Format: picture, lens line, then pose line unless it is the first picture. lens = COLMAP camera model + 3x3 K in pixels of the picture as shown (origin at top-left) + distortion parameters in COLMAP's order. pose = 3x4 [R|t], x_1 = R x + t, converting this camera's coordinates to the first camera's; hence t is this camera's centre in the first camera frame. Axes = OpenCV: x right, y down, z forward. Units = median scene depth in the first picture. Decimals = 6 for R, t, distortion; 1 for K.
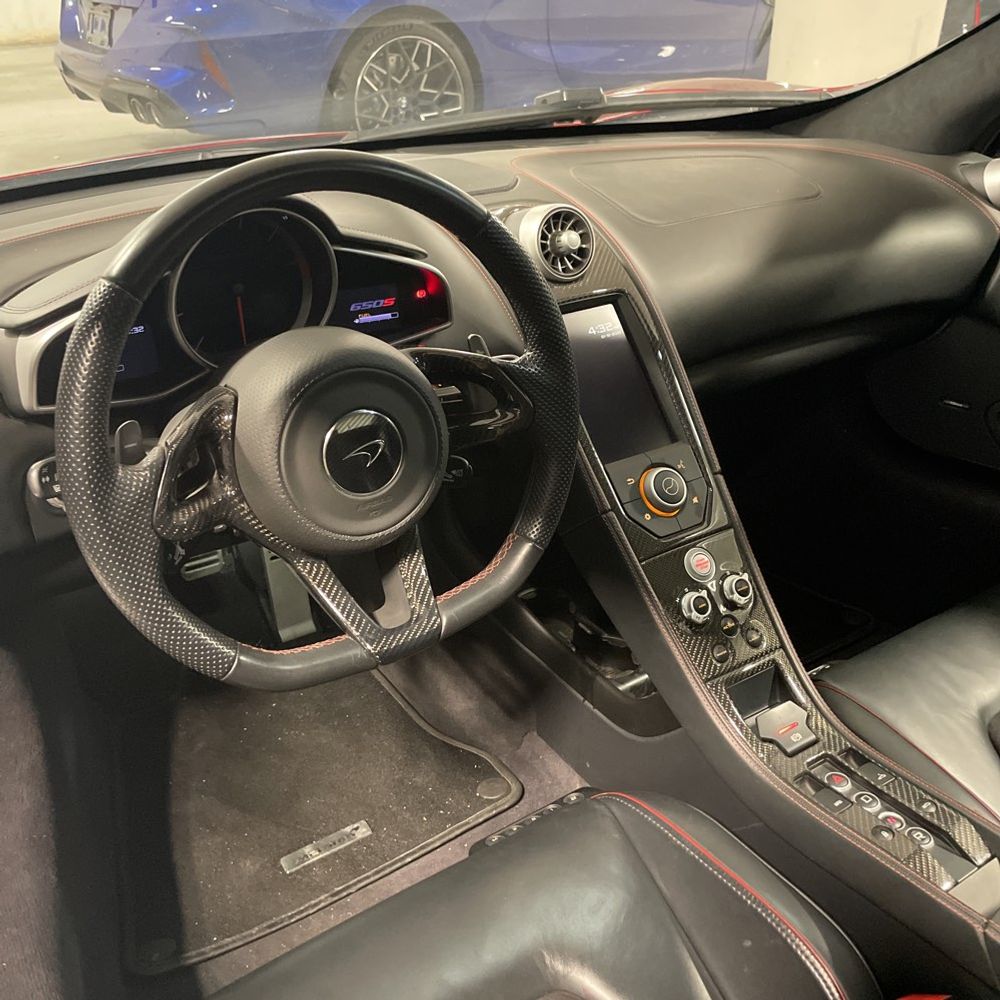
lens RADIAL K [[1011.3, 0, 500.5], [0, 1011.3, 477.0], [0, 0, 1]] dist [0.022264, 0.000000]
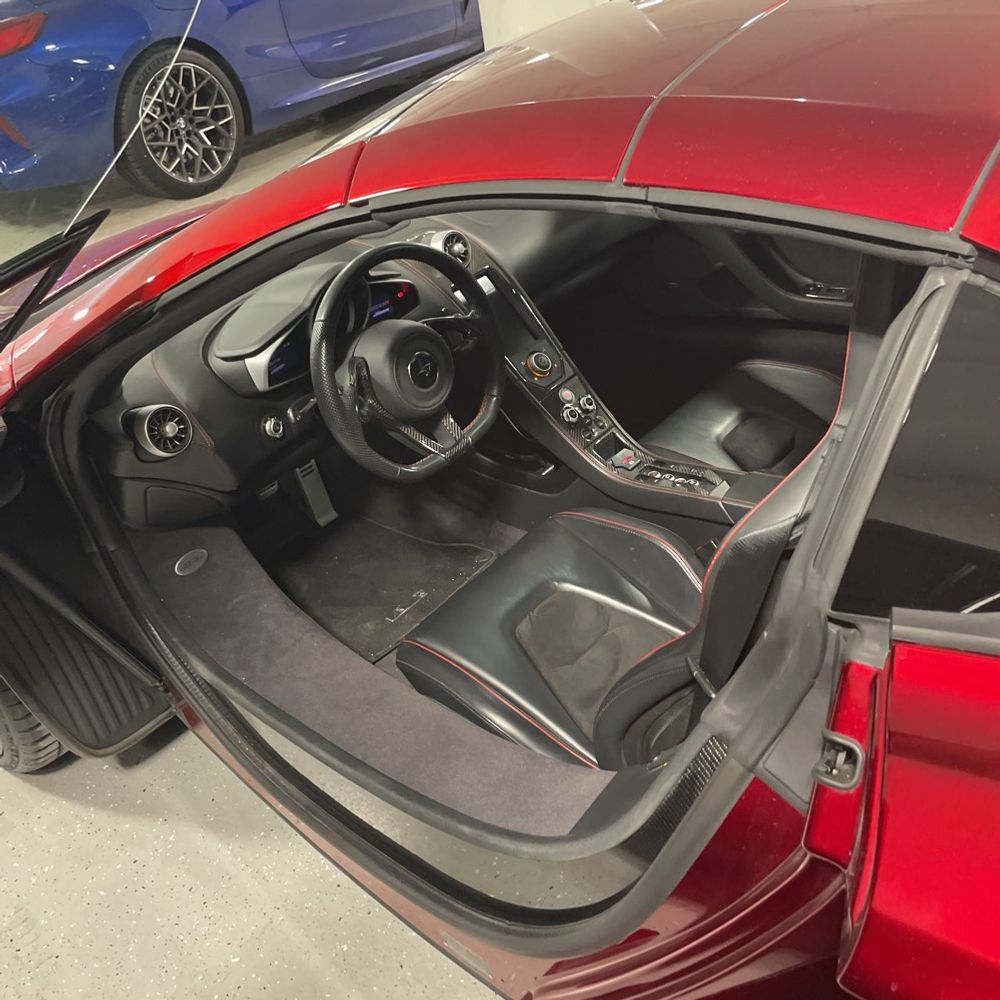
lens RADIAL K [[1011.3, 0, 499.8], [0, 1011.3, 491.2], [0, 0, 1]] dist [0.022264, 0.000000]
pose [[0.948360, -0.264632, 0.174880, -0.323476], [0.252215, 0.963459, 0.090187, 0.054726], [-0.192356, -0.041422, 0.980451, -0.927546]]
